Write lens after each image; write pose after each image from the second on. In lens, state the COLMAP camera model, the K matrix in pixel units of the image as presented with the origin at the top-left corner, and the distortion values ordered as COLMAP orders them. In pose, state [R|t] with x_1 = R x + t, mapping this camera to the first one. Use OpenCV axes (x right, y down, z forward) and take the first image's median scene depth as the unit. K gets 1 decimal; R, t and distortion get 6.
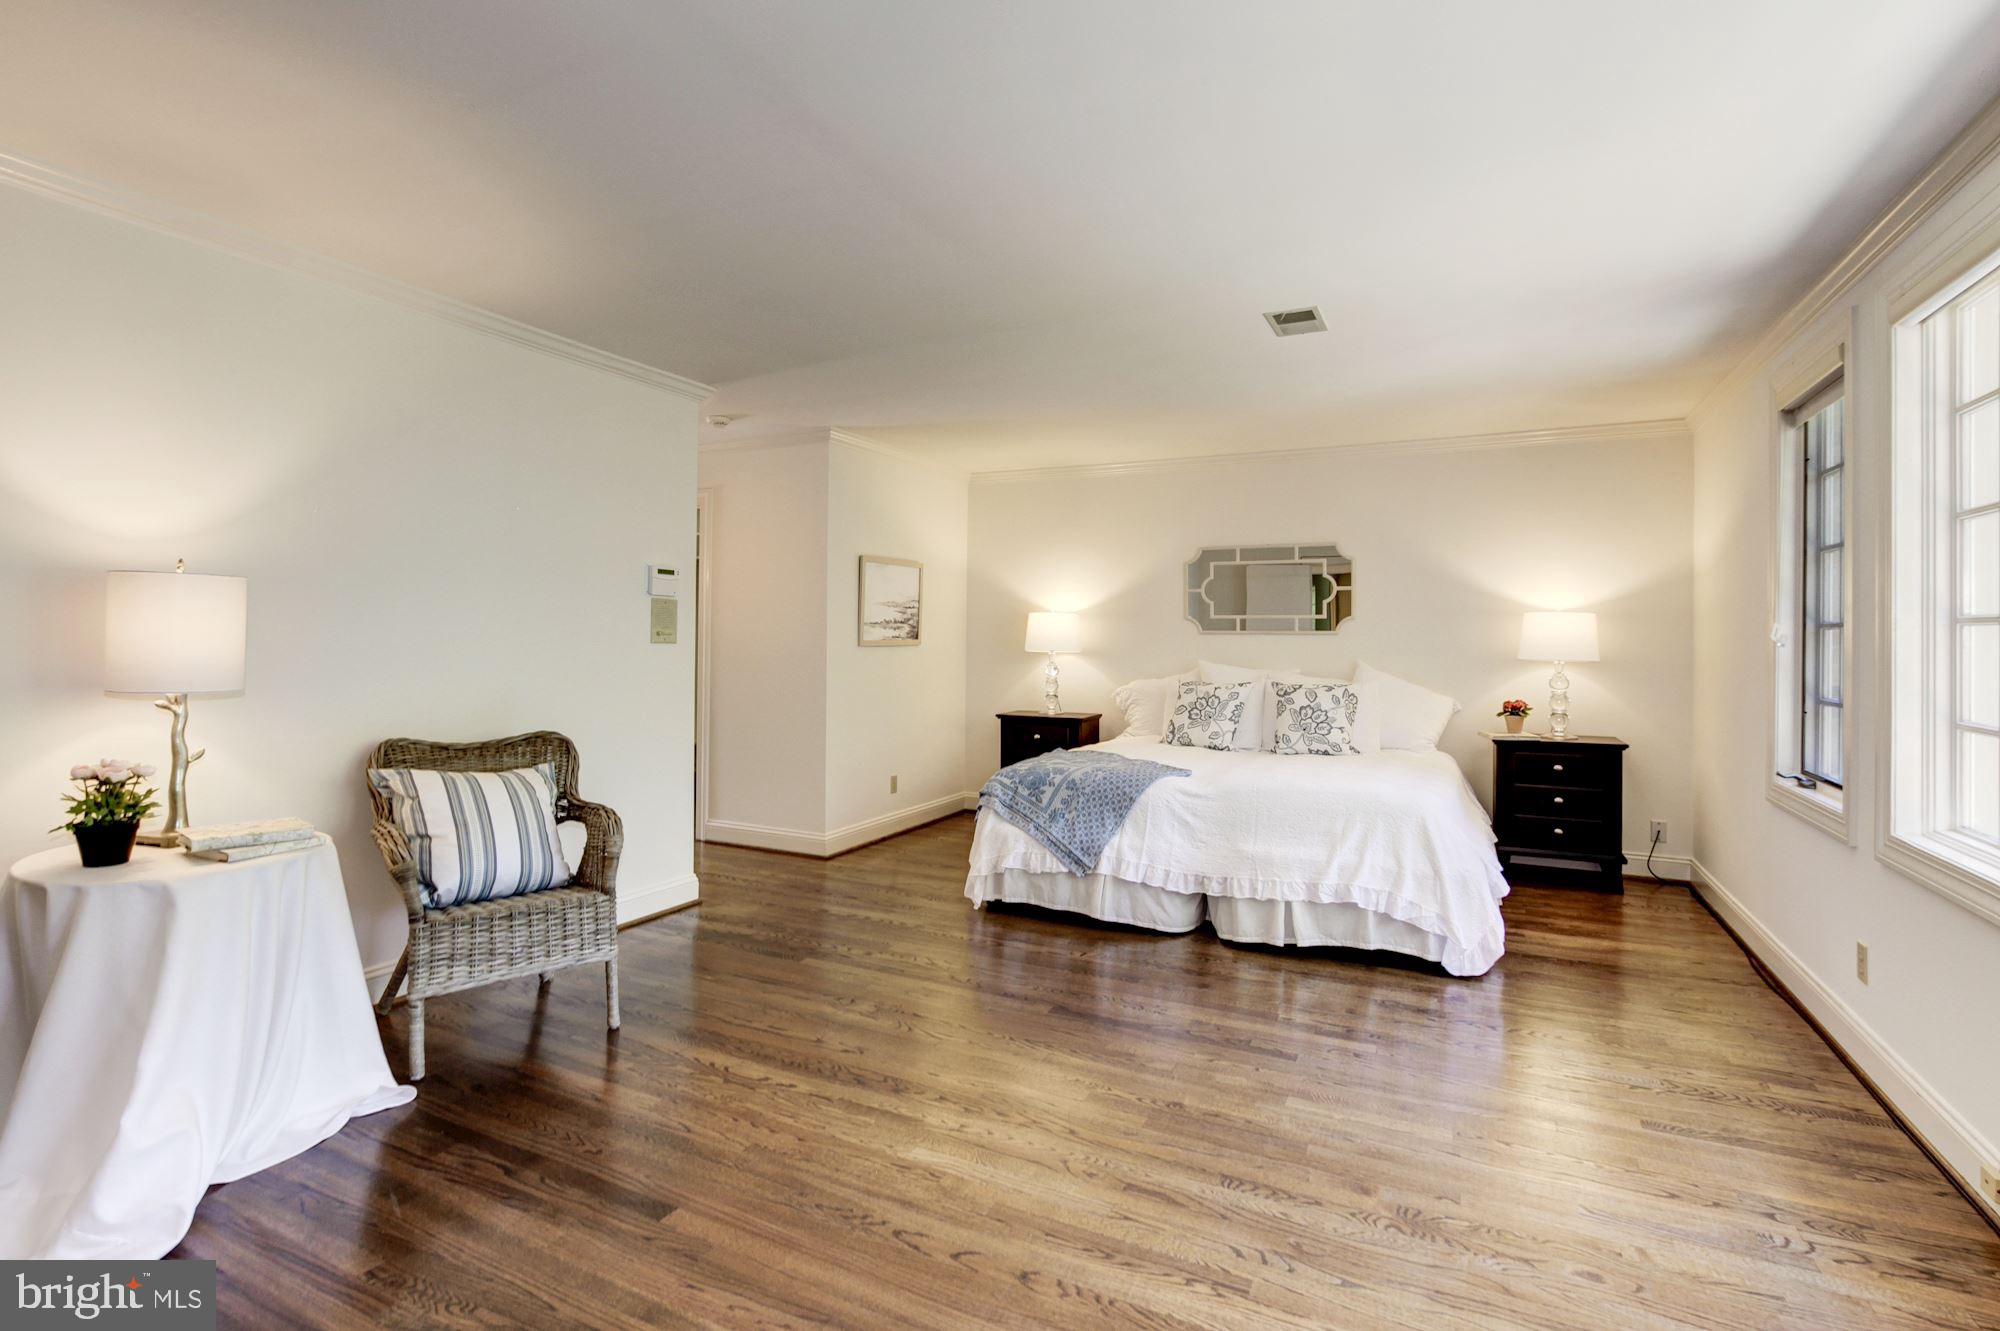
lens RADIAL K [[929.7, 0, 1000.1], [0, 929.7, 655.3], [0, 0, 1]] dist [-0.000627, 0.000048]
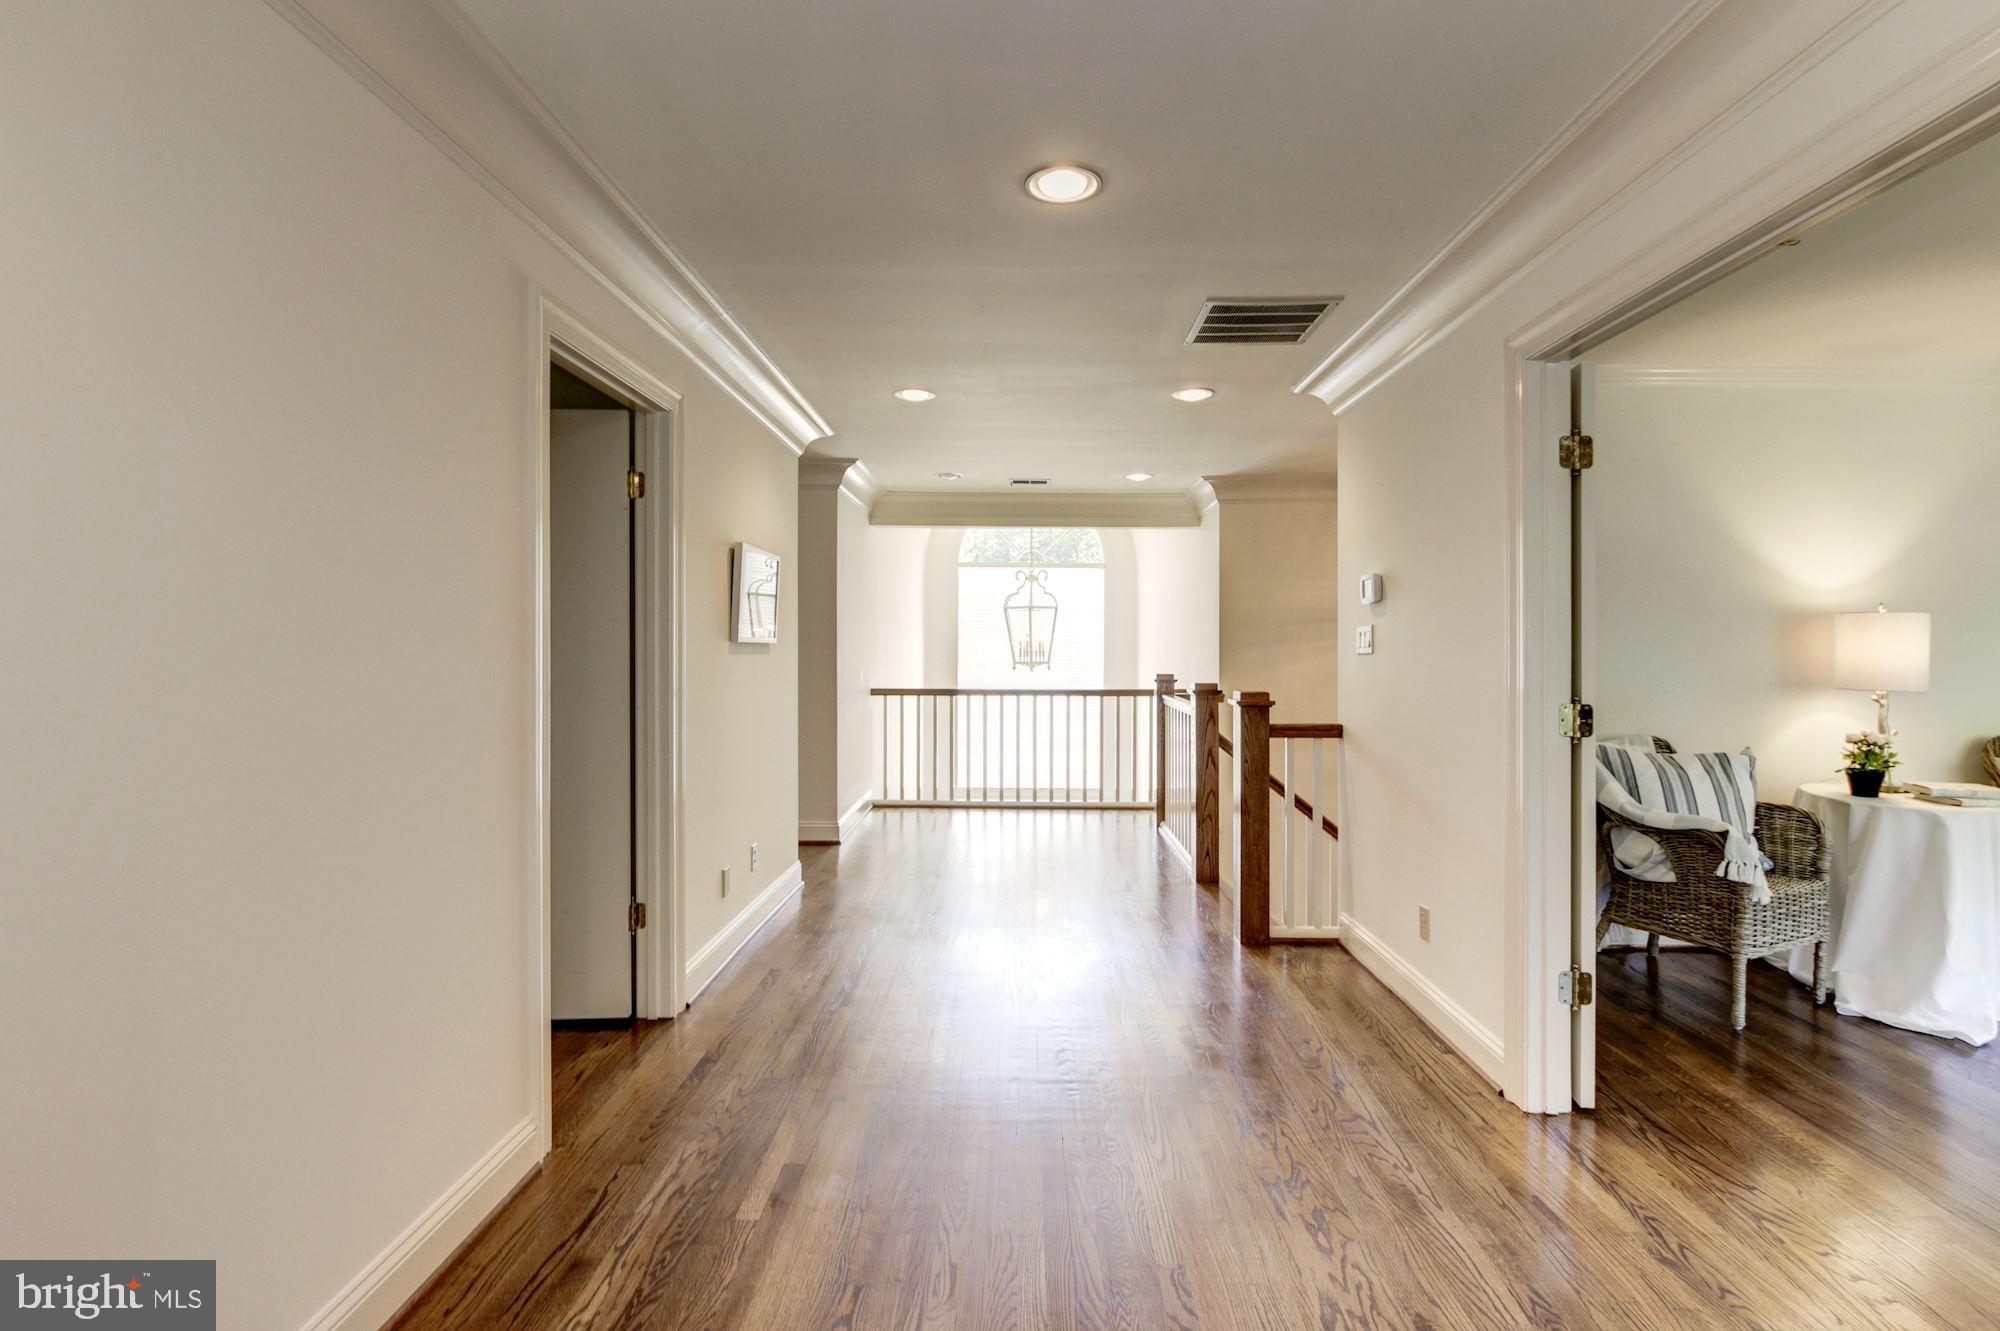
lens RADIAL K [[929.7, 0, 1002.1], [0, 929.7, 661.1], [0, 0, 1]] dist [-0.000627, 0.000048]
pose [[0.423148, 0.000998, -0.906060, -0.139633], [-0.002996, 0.999995, -0.000298, -0.003988], [0.906056, 0.002840, 0.423149, -1.022388]]
